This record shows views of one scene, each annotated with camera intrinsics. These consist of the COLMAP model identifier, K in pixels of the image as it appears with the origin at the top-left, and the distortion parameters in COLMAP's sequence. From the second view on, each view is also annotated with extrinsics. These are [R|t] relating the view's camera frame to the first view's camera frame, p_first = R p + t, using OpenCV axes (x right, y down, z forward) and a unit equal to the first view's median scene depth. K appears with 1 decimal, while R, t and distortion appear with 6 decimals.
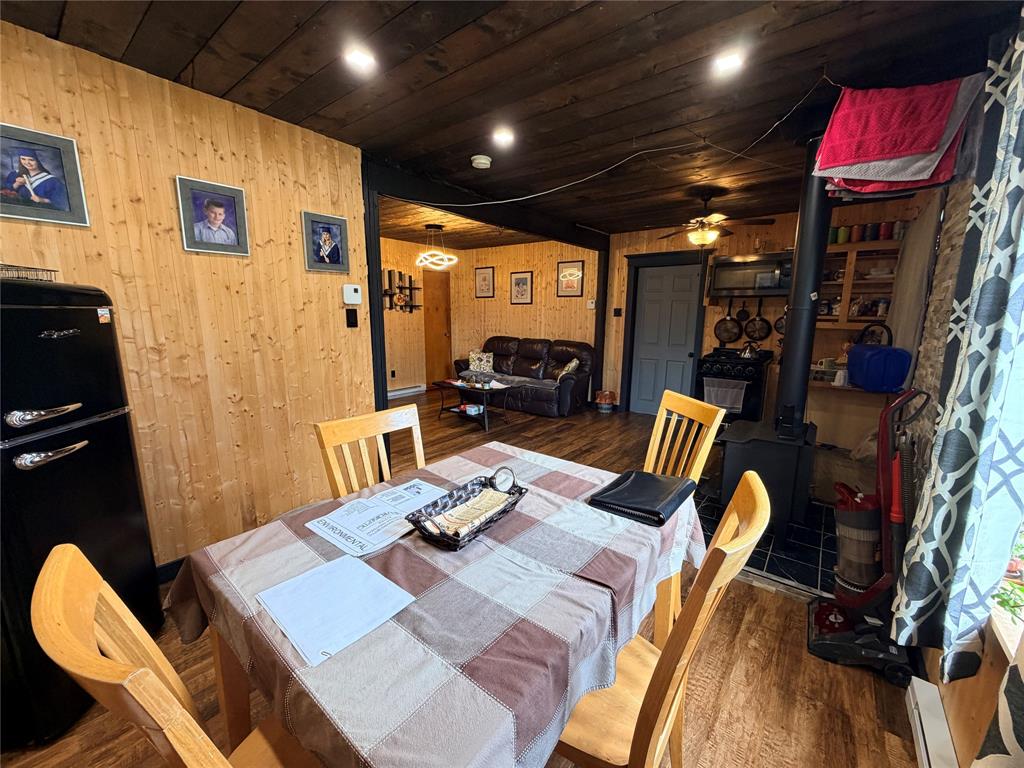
lens RADIAL K [[405.2, 0, 511.1], [0, 405.2, 384.8], [0, 0, 1]] dist [-0.002503, 0.000758]
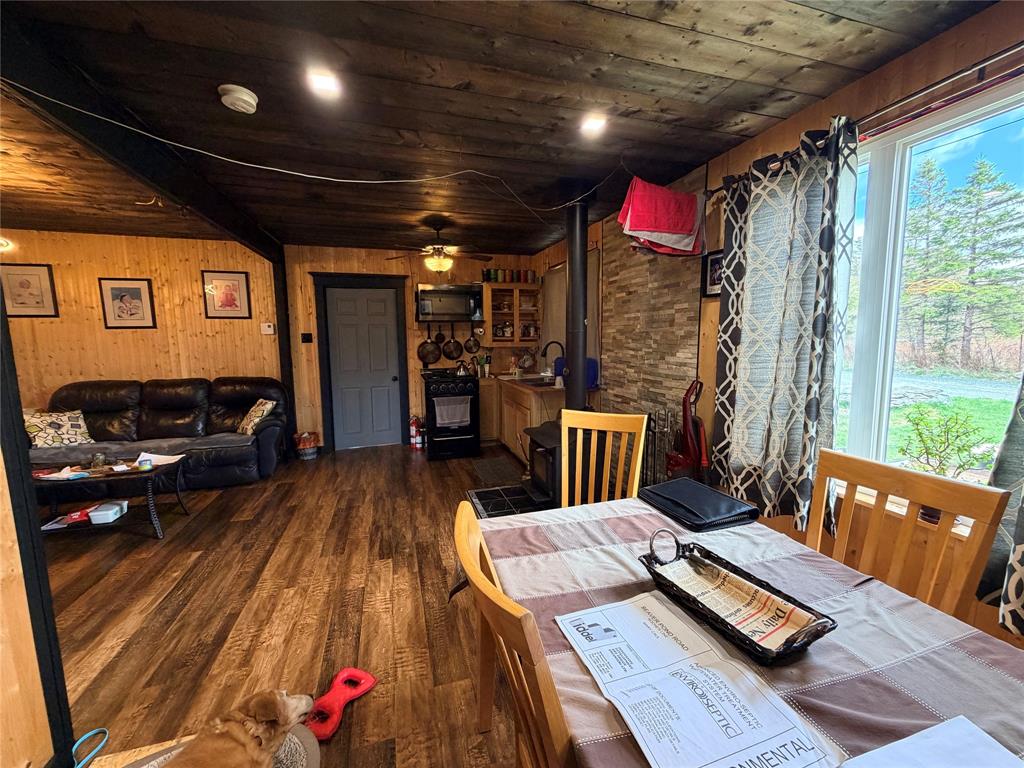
lens RADIAL K [[405.2, 0, 512.2], [0, 405.2, 385.1], [0, 0, 1]] dist [-0.002503, 0.000758]
pose [[0.570307, -0.113971, 0.813486, -0.219337], [0.160601, 0.986686, 0.025644, -0.039985], [-0.805578, 0.116022, 0.581018, 0.204173]]
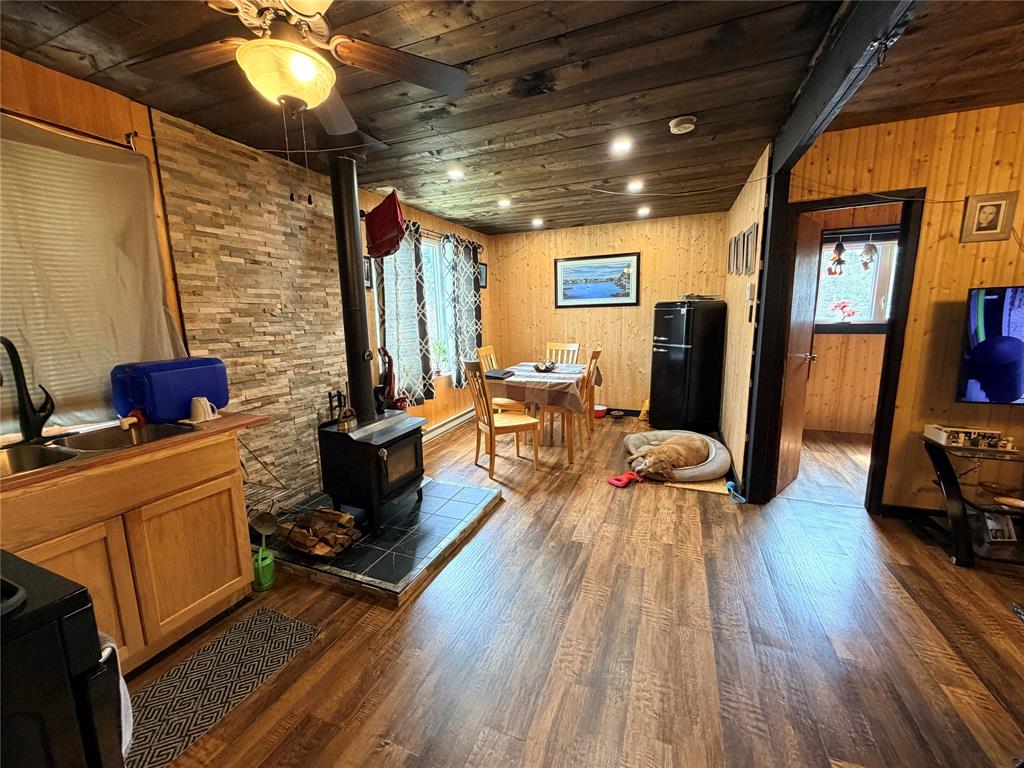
lens RADIAL K [[405.2, 0, 509.0], [0, 405.2, 380.9], [0, 0, 1]] dist [-0.002503, 0.000758]
pose [[-0.961620, 0.054169, -0.268983, 0.295654], [-0.037646, 0.945001, 0.324894, -0.180510], [0.271789, 0.322551, -0.906693, 1.038427]]
